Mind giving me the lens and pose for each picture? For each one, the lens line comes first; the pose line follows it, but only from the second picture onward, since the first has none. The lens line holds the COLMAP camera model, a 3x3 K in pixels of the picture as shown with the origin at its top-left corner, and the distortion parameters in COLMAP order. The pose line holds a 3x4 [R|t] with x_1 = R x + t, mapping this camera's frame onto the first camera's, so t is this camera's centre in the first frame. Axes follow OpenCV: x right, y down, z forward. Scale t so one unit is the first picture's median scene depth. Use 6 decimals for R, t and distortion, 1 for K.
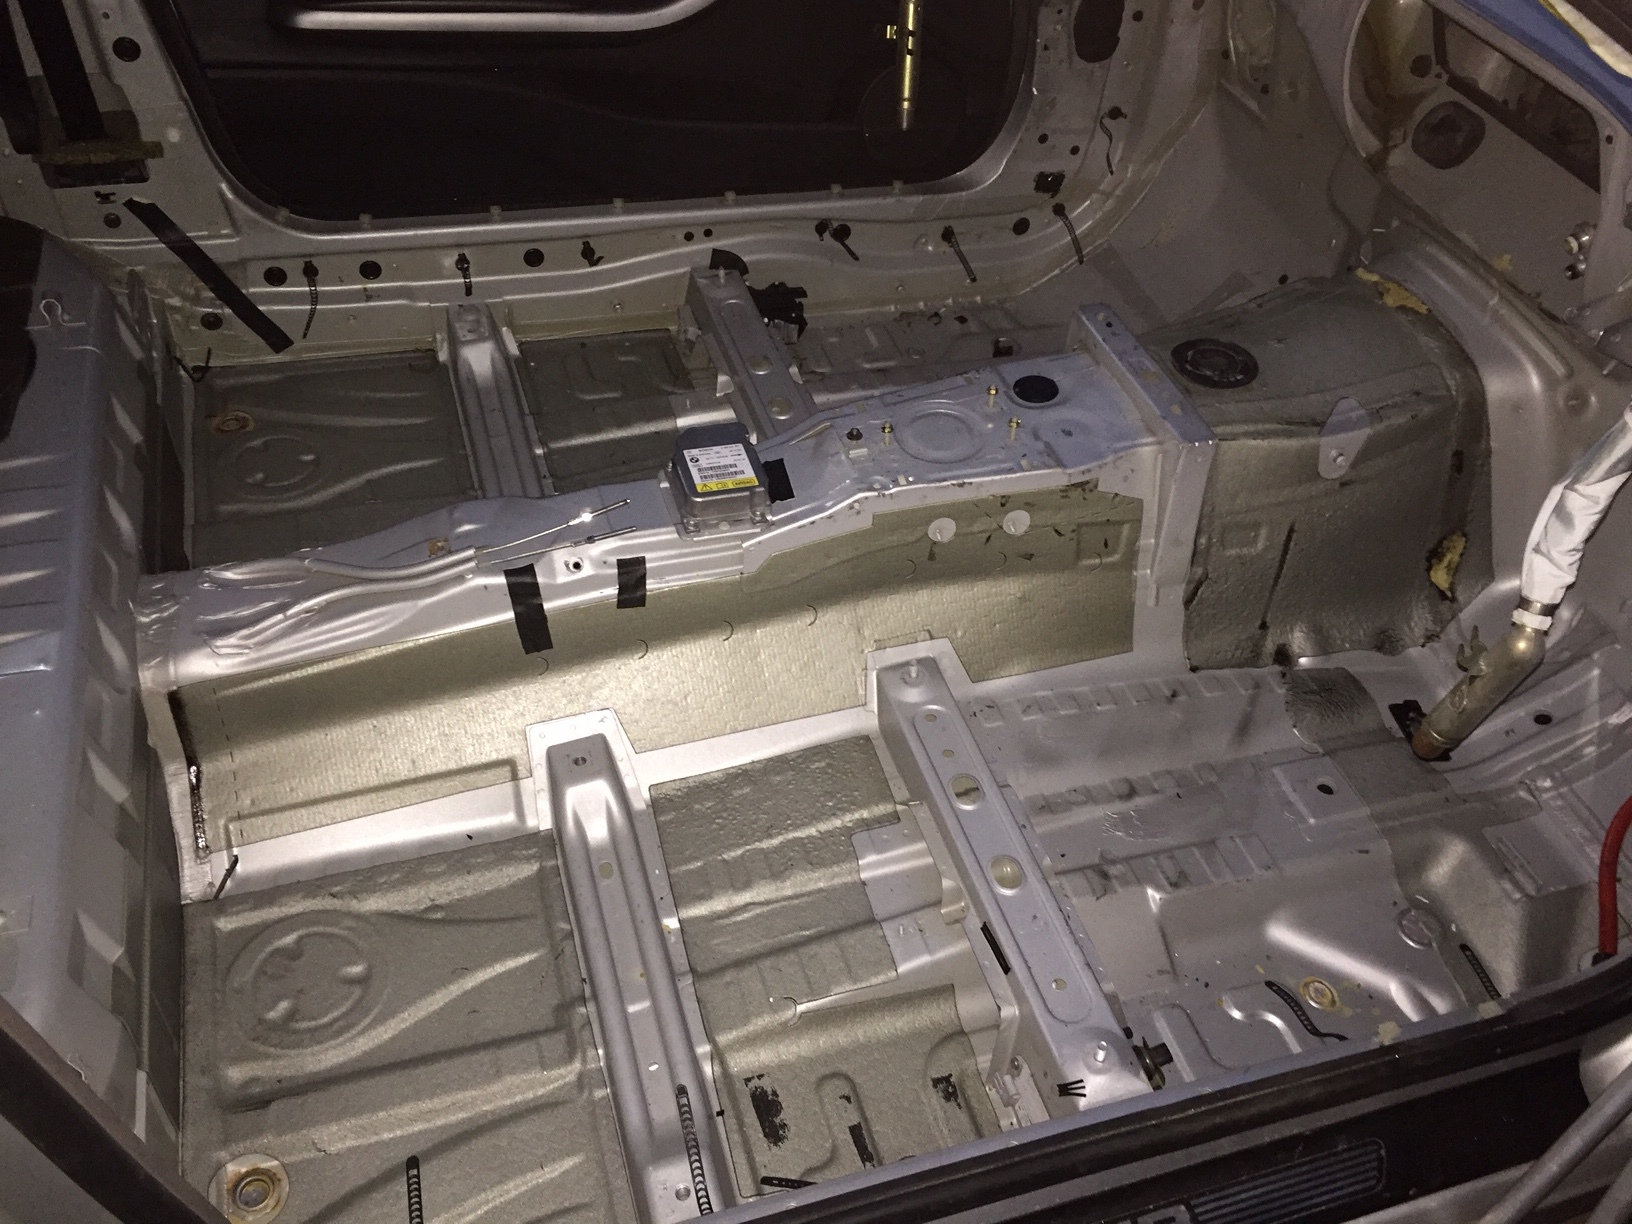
lens RADIAL K [[1398.2, 0, 816.0], [0, 1398.2, 612.0], [0, 0, 1]] dist [0.092183, -0.131979]
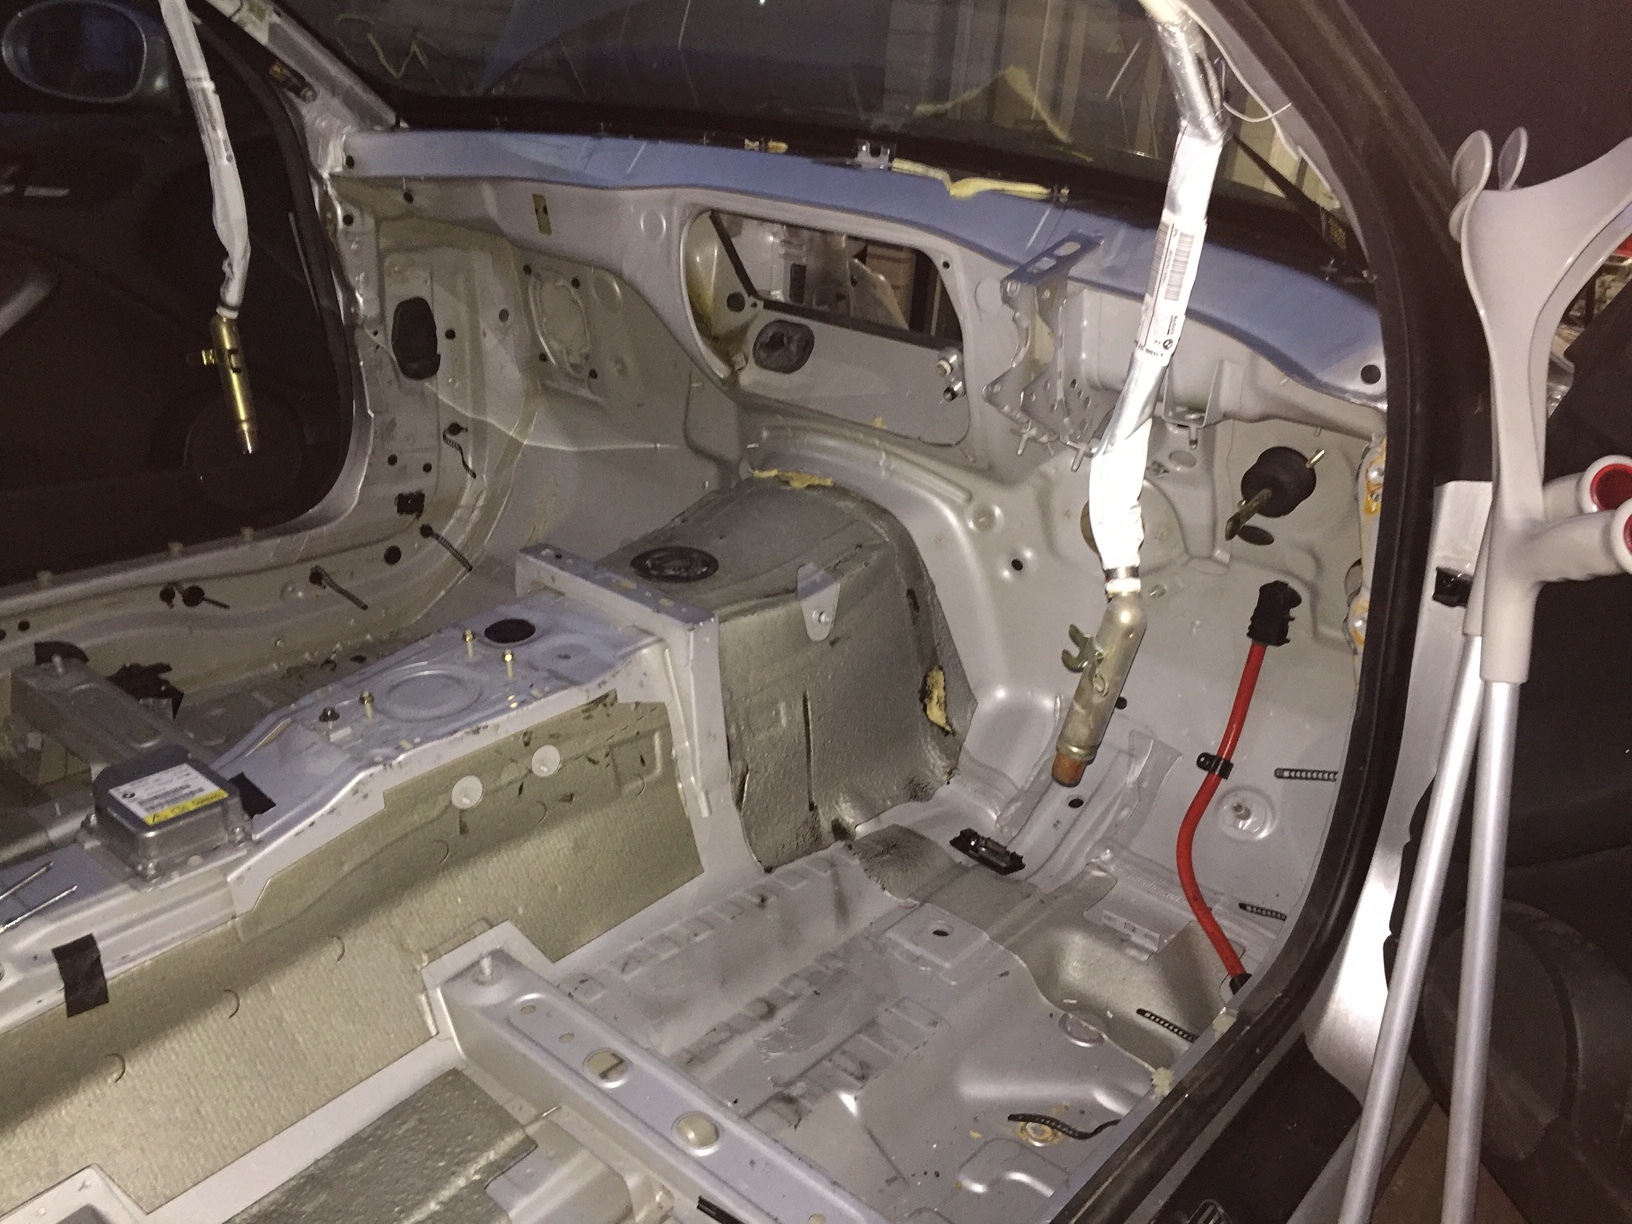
lens RADIAL K [[1398.2, 0, 816.0], [0, 1398.2, 612.0], [0, 0, 1]] dist [0.092183, -0.131979]
pose [[0.844526, -0.230650, 0.483298, -0.114304], [0.371725, 0.902135, -0.219025, 0.104365], [-0.385483, 0.364626, 0.847615, 0.151316]]
